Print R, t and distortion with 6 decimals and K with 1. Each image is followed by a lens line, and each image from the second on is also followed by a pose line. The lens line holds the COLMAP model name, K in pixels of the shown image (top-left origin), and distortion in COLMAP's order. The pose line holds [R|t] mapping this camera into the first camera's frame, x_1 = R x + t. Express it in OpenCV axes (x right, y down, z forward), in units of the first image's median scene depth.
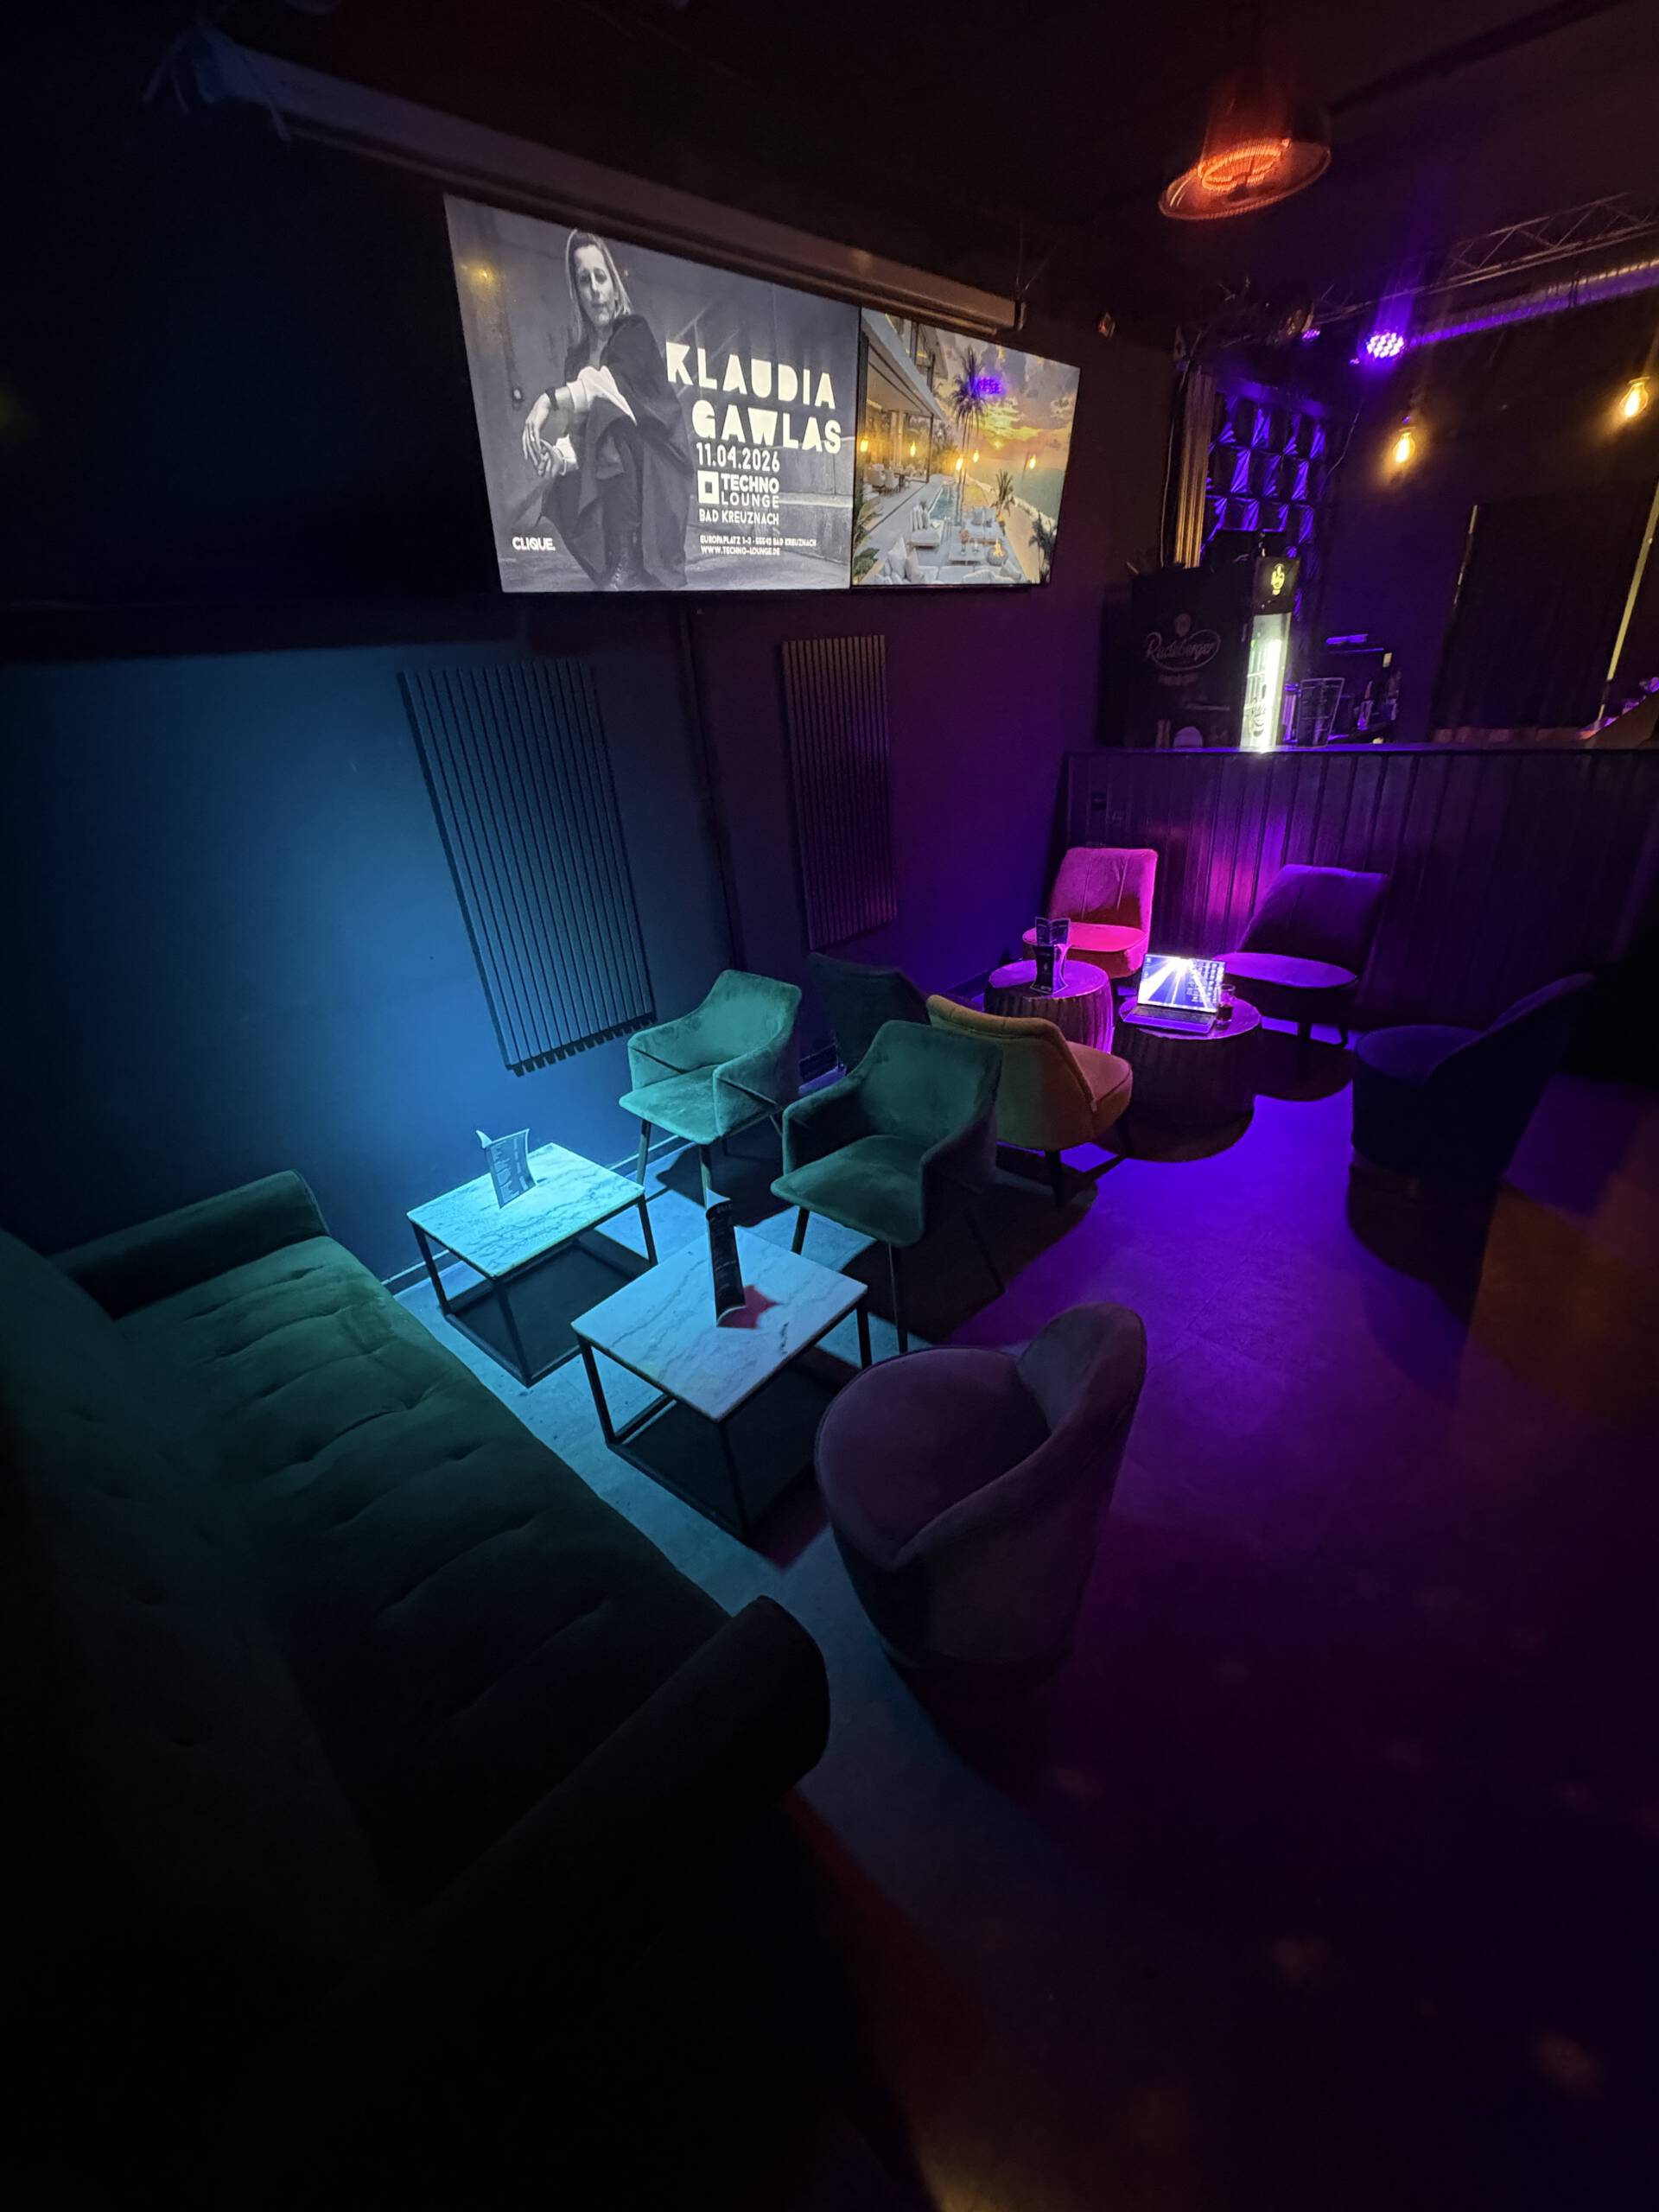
lens RADIAL K [[882.8, 0, 825.1], [0, 882.8, 1107.8], [0, 0, 1]] dist [0.002320, -0.000576]
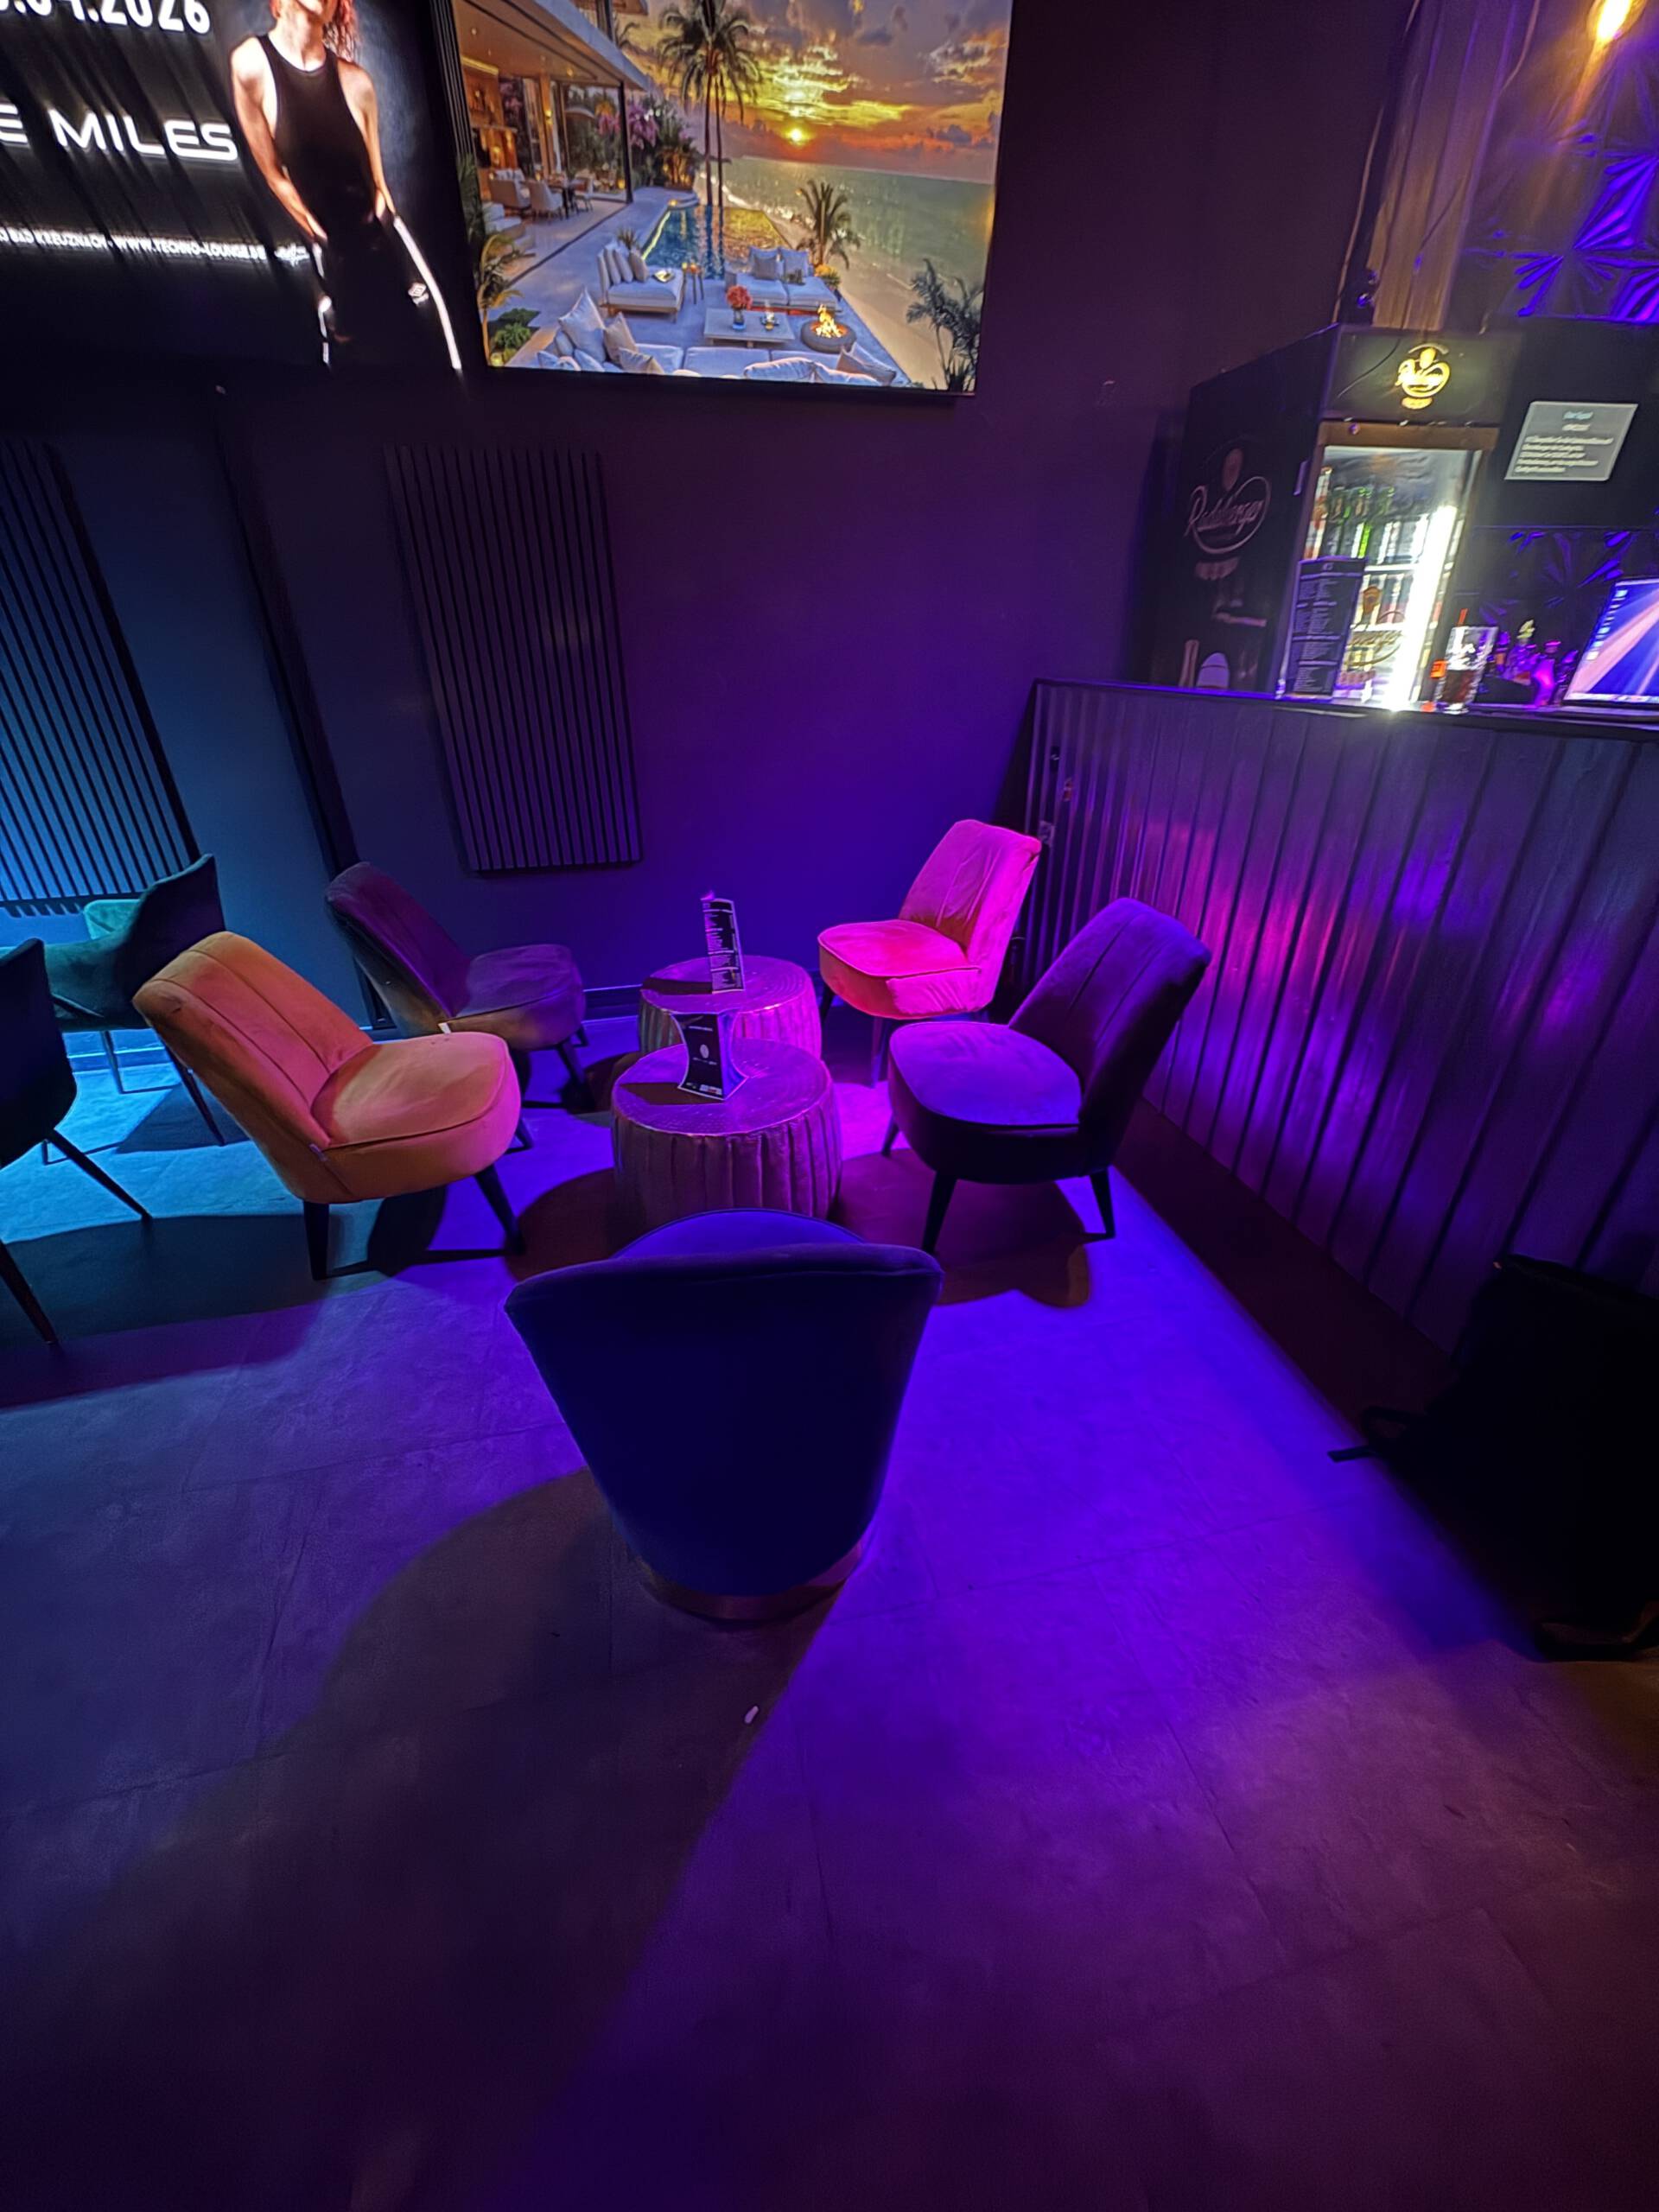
lens RADIAL K [[882.8, 0, 847.4], [0, 882.8, 1103.5], [0, 0, 1]] dist [0.002320, -0.000576]
pose [[0.846840, 0.313229, -0.429826, 0.784681], [-0.290255, 0.949396, 0.120000, -0.203550], [0.445662, 0.023139, 0.894902, 0.519729]]
